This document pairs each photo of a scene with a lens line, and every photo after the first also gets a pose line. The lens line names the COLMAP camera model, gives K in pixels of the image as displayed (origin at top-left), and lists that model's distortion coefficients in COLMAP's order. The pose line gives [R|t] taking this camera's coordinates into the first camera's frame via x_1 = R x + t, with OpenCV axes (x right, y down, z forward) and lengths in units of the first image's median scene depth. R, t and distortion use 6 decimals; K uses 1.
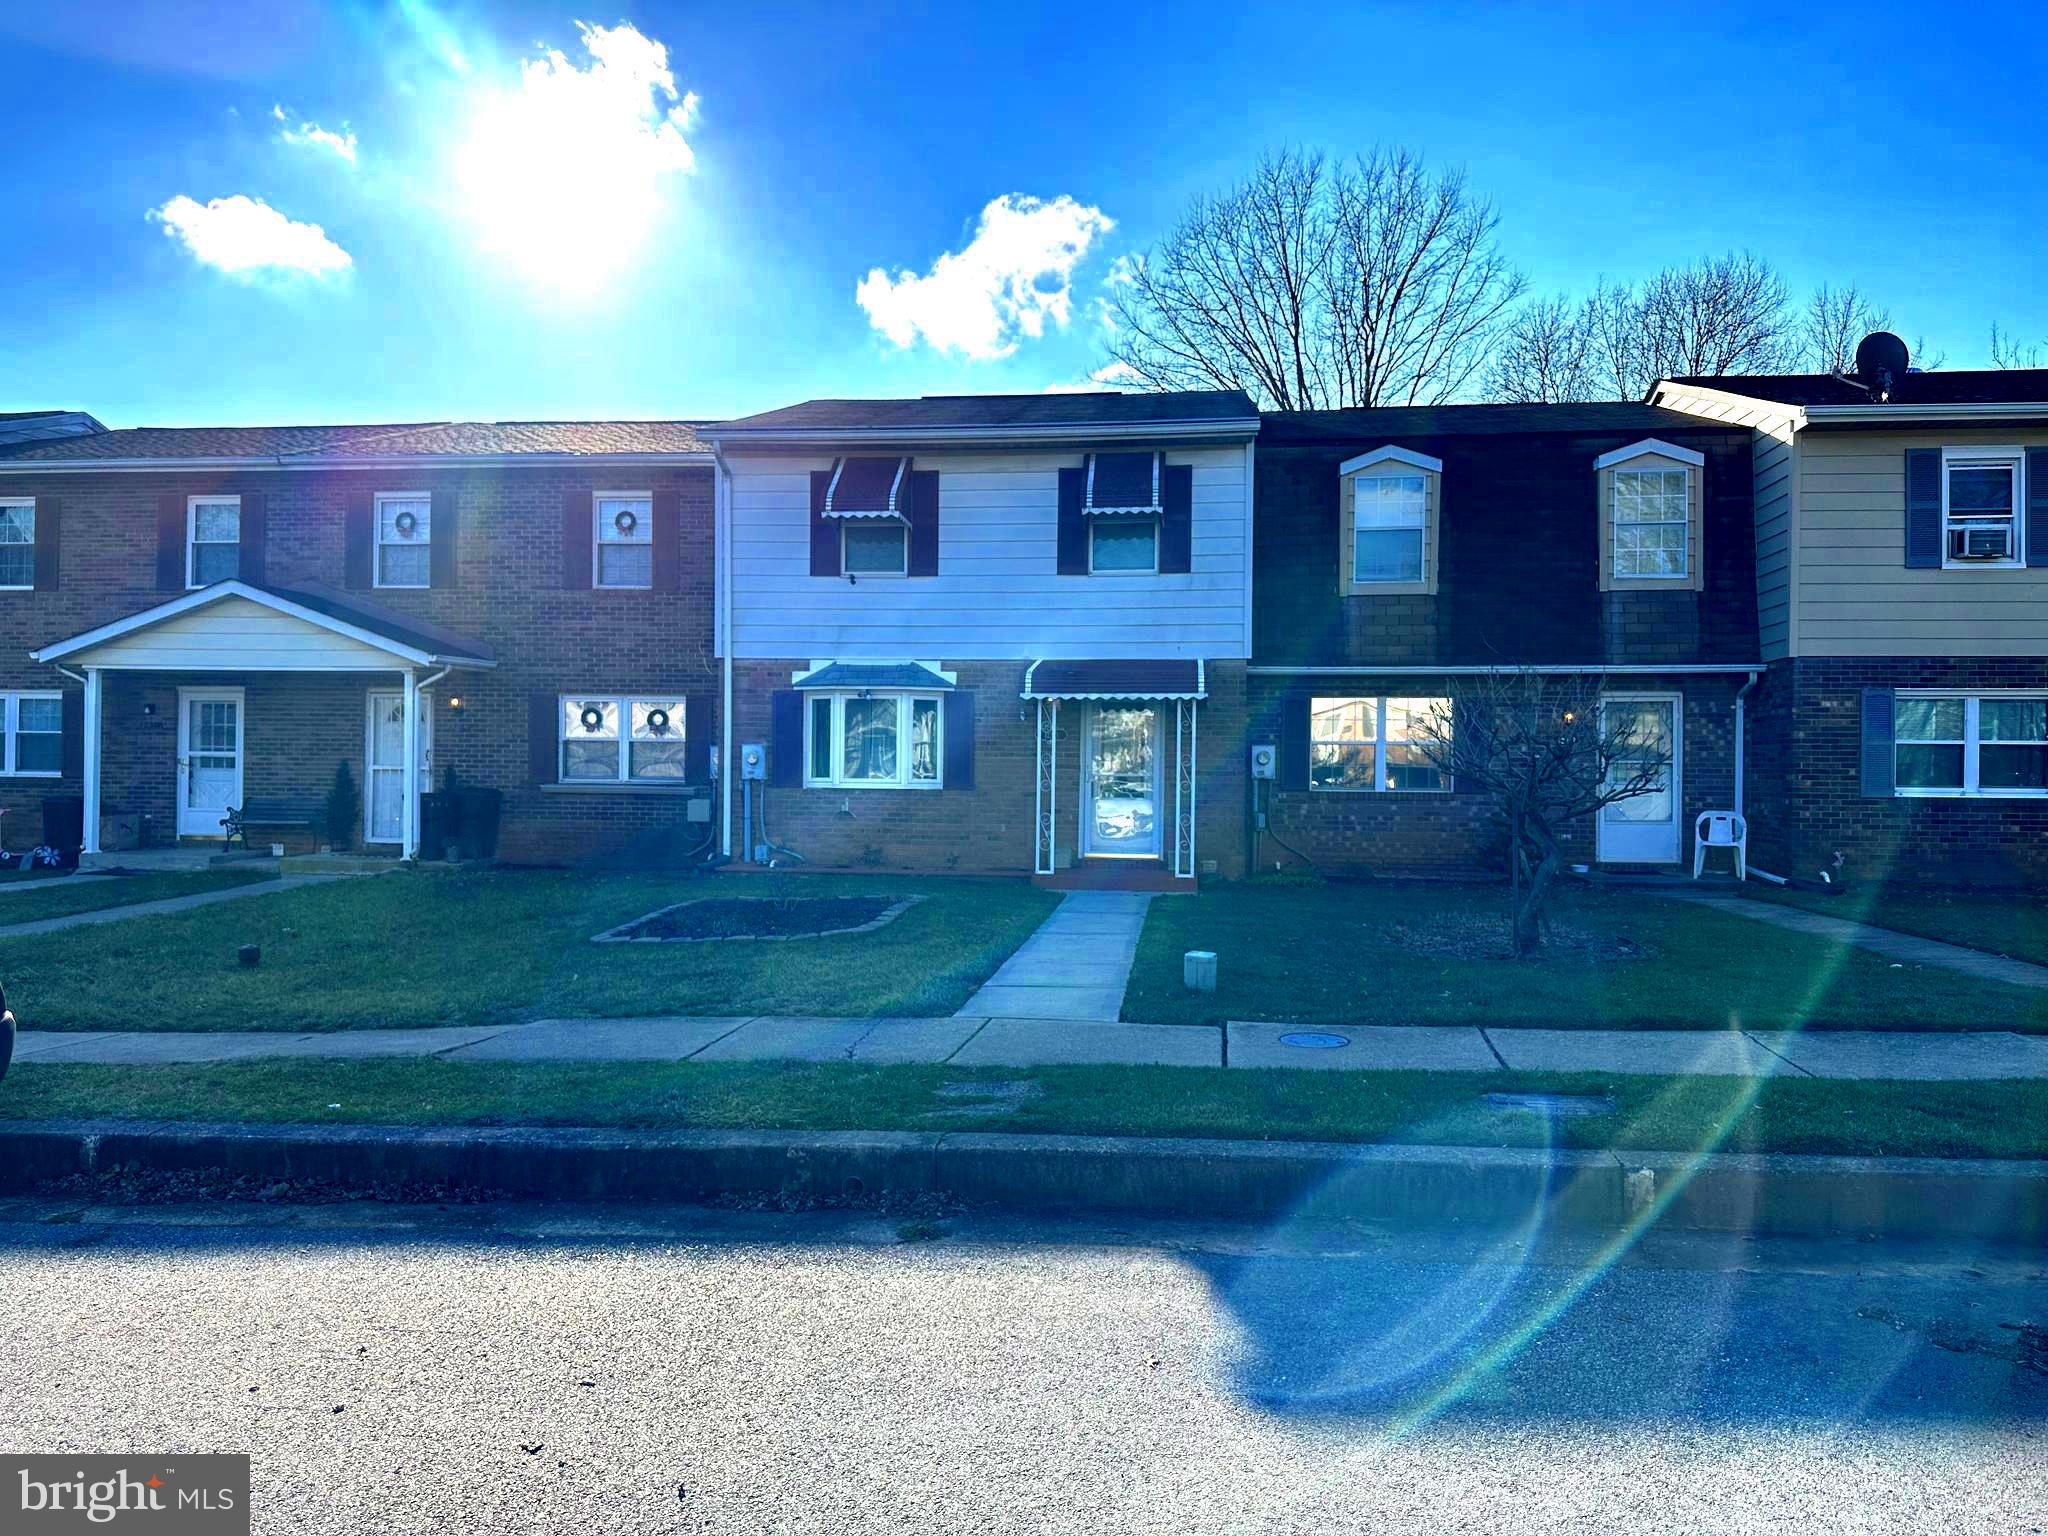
lens RADIAL K [[1421.8, 0, 1024.0], [0, 1421.8, 768.0], [0, 0, 1]] dist [0.167041, -0.313294]
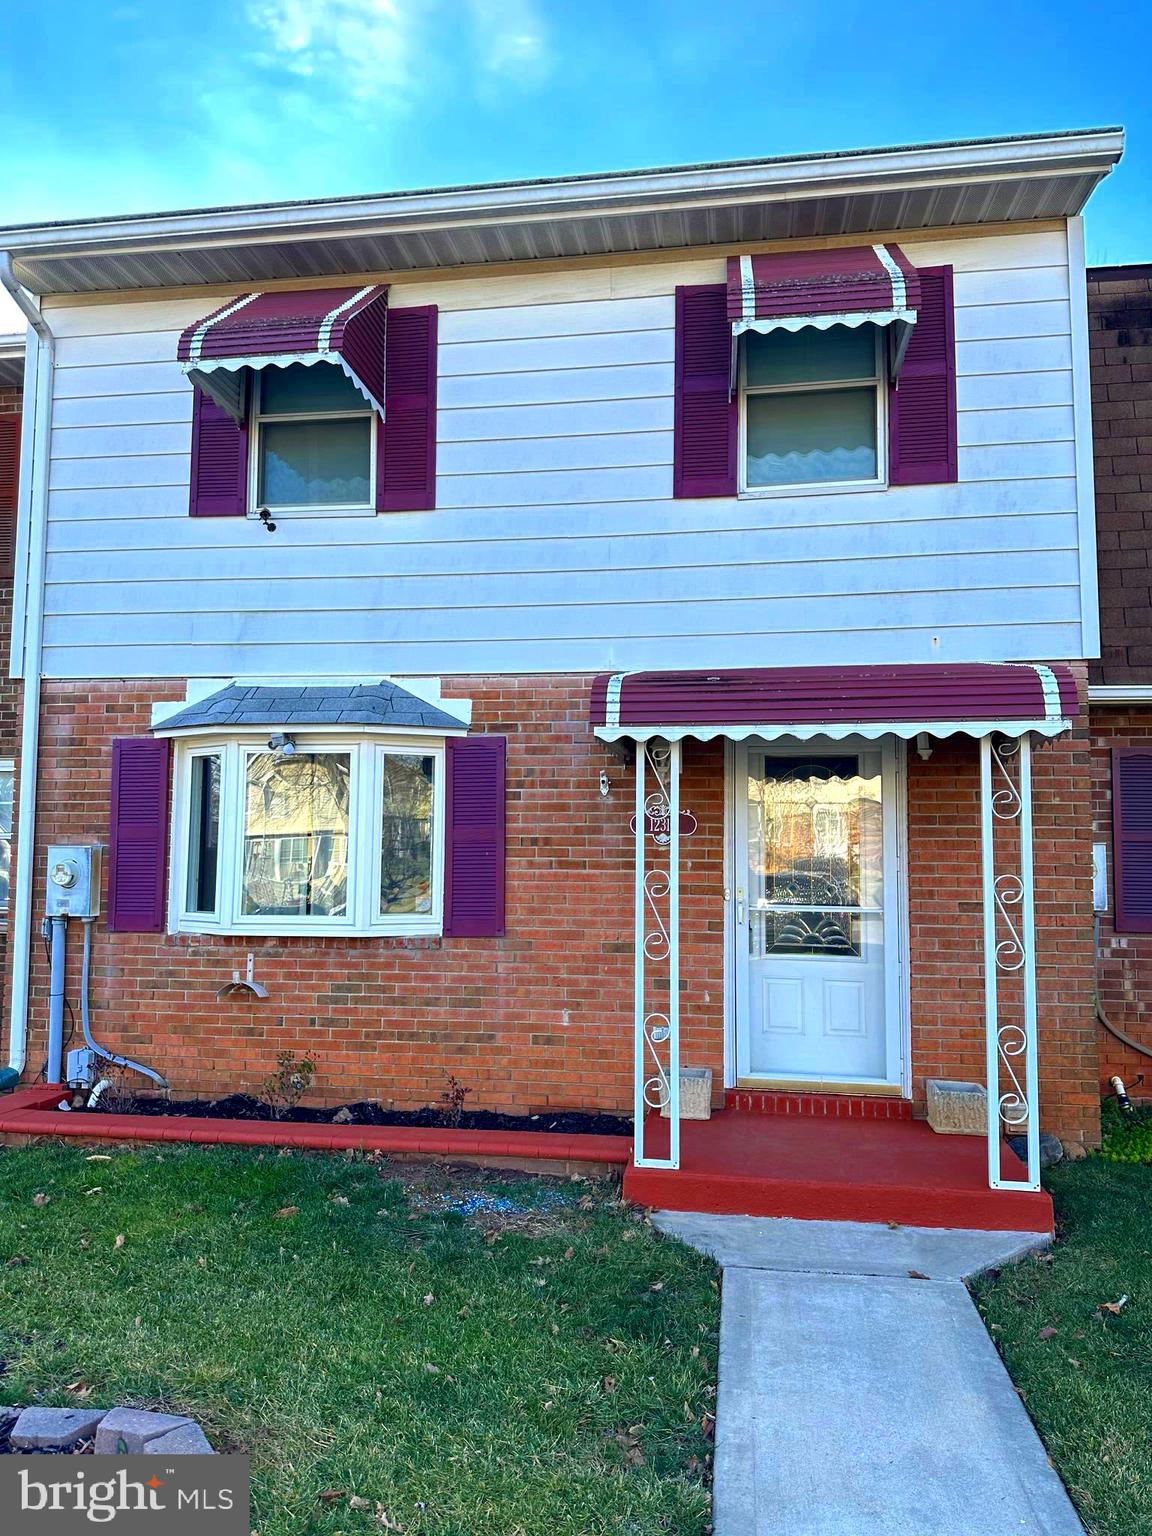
lens RADIAL K [[1066.3, 0, 576.0], [0, 1066.3, 768.0], [0, 0, 1]] dist [0.167041, -0.313294]
pose [[0.999135, -0.005694, -0.041195, 0.004532], [0.002750, 0.997461, -0.071157, -0.016473], [0.041496, 0.070982, 0.996614, 0.630406]]
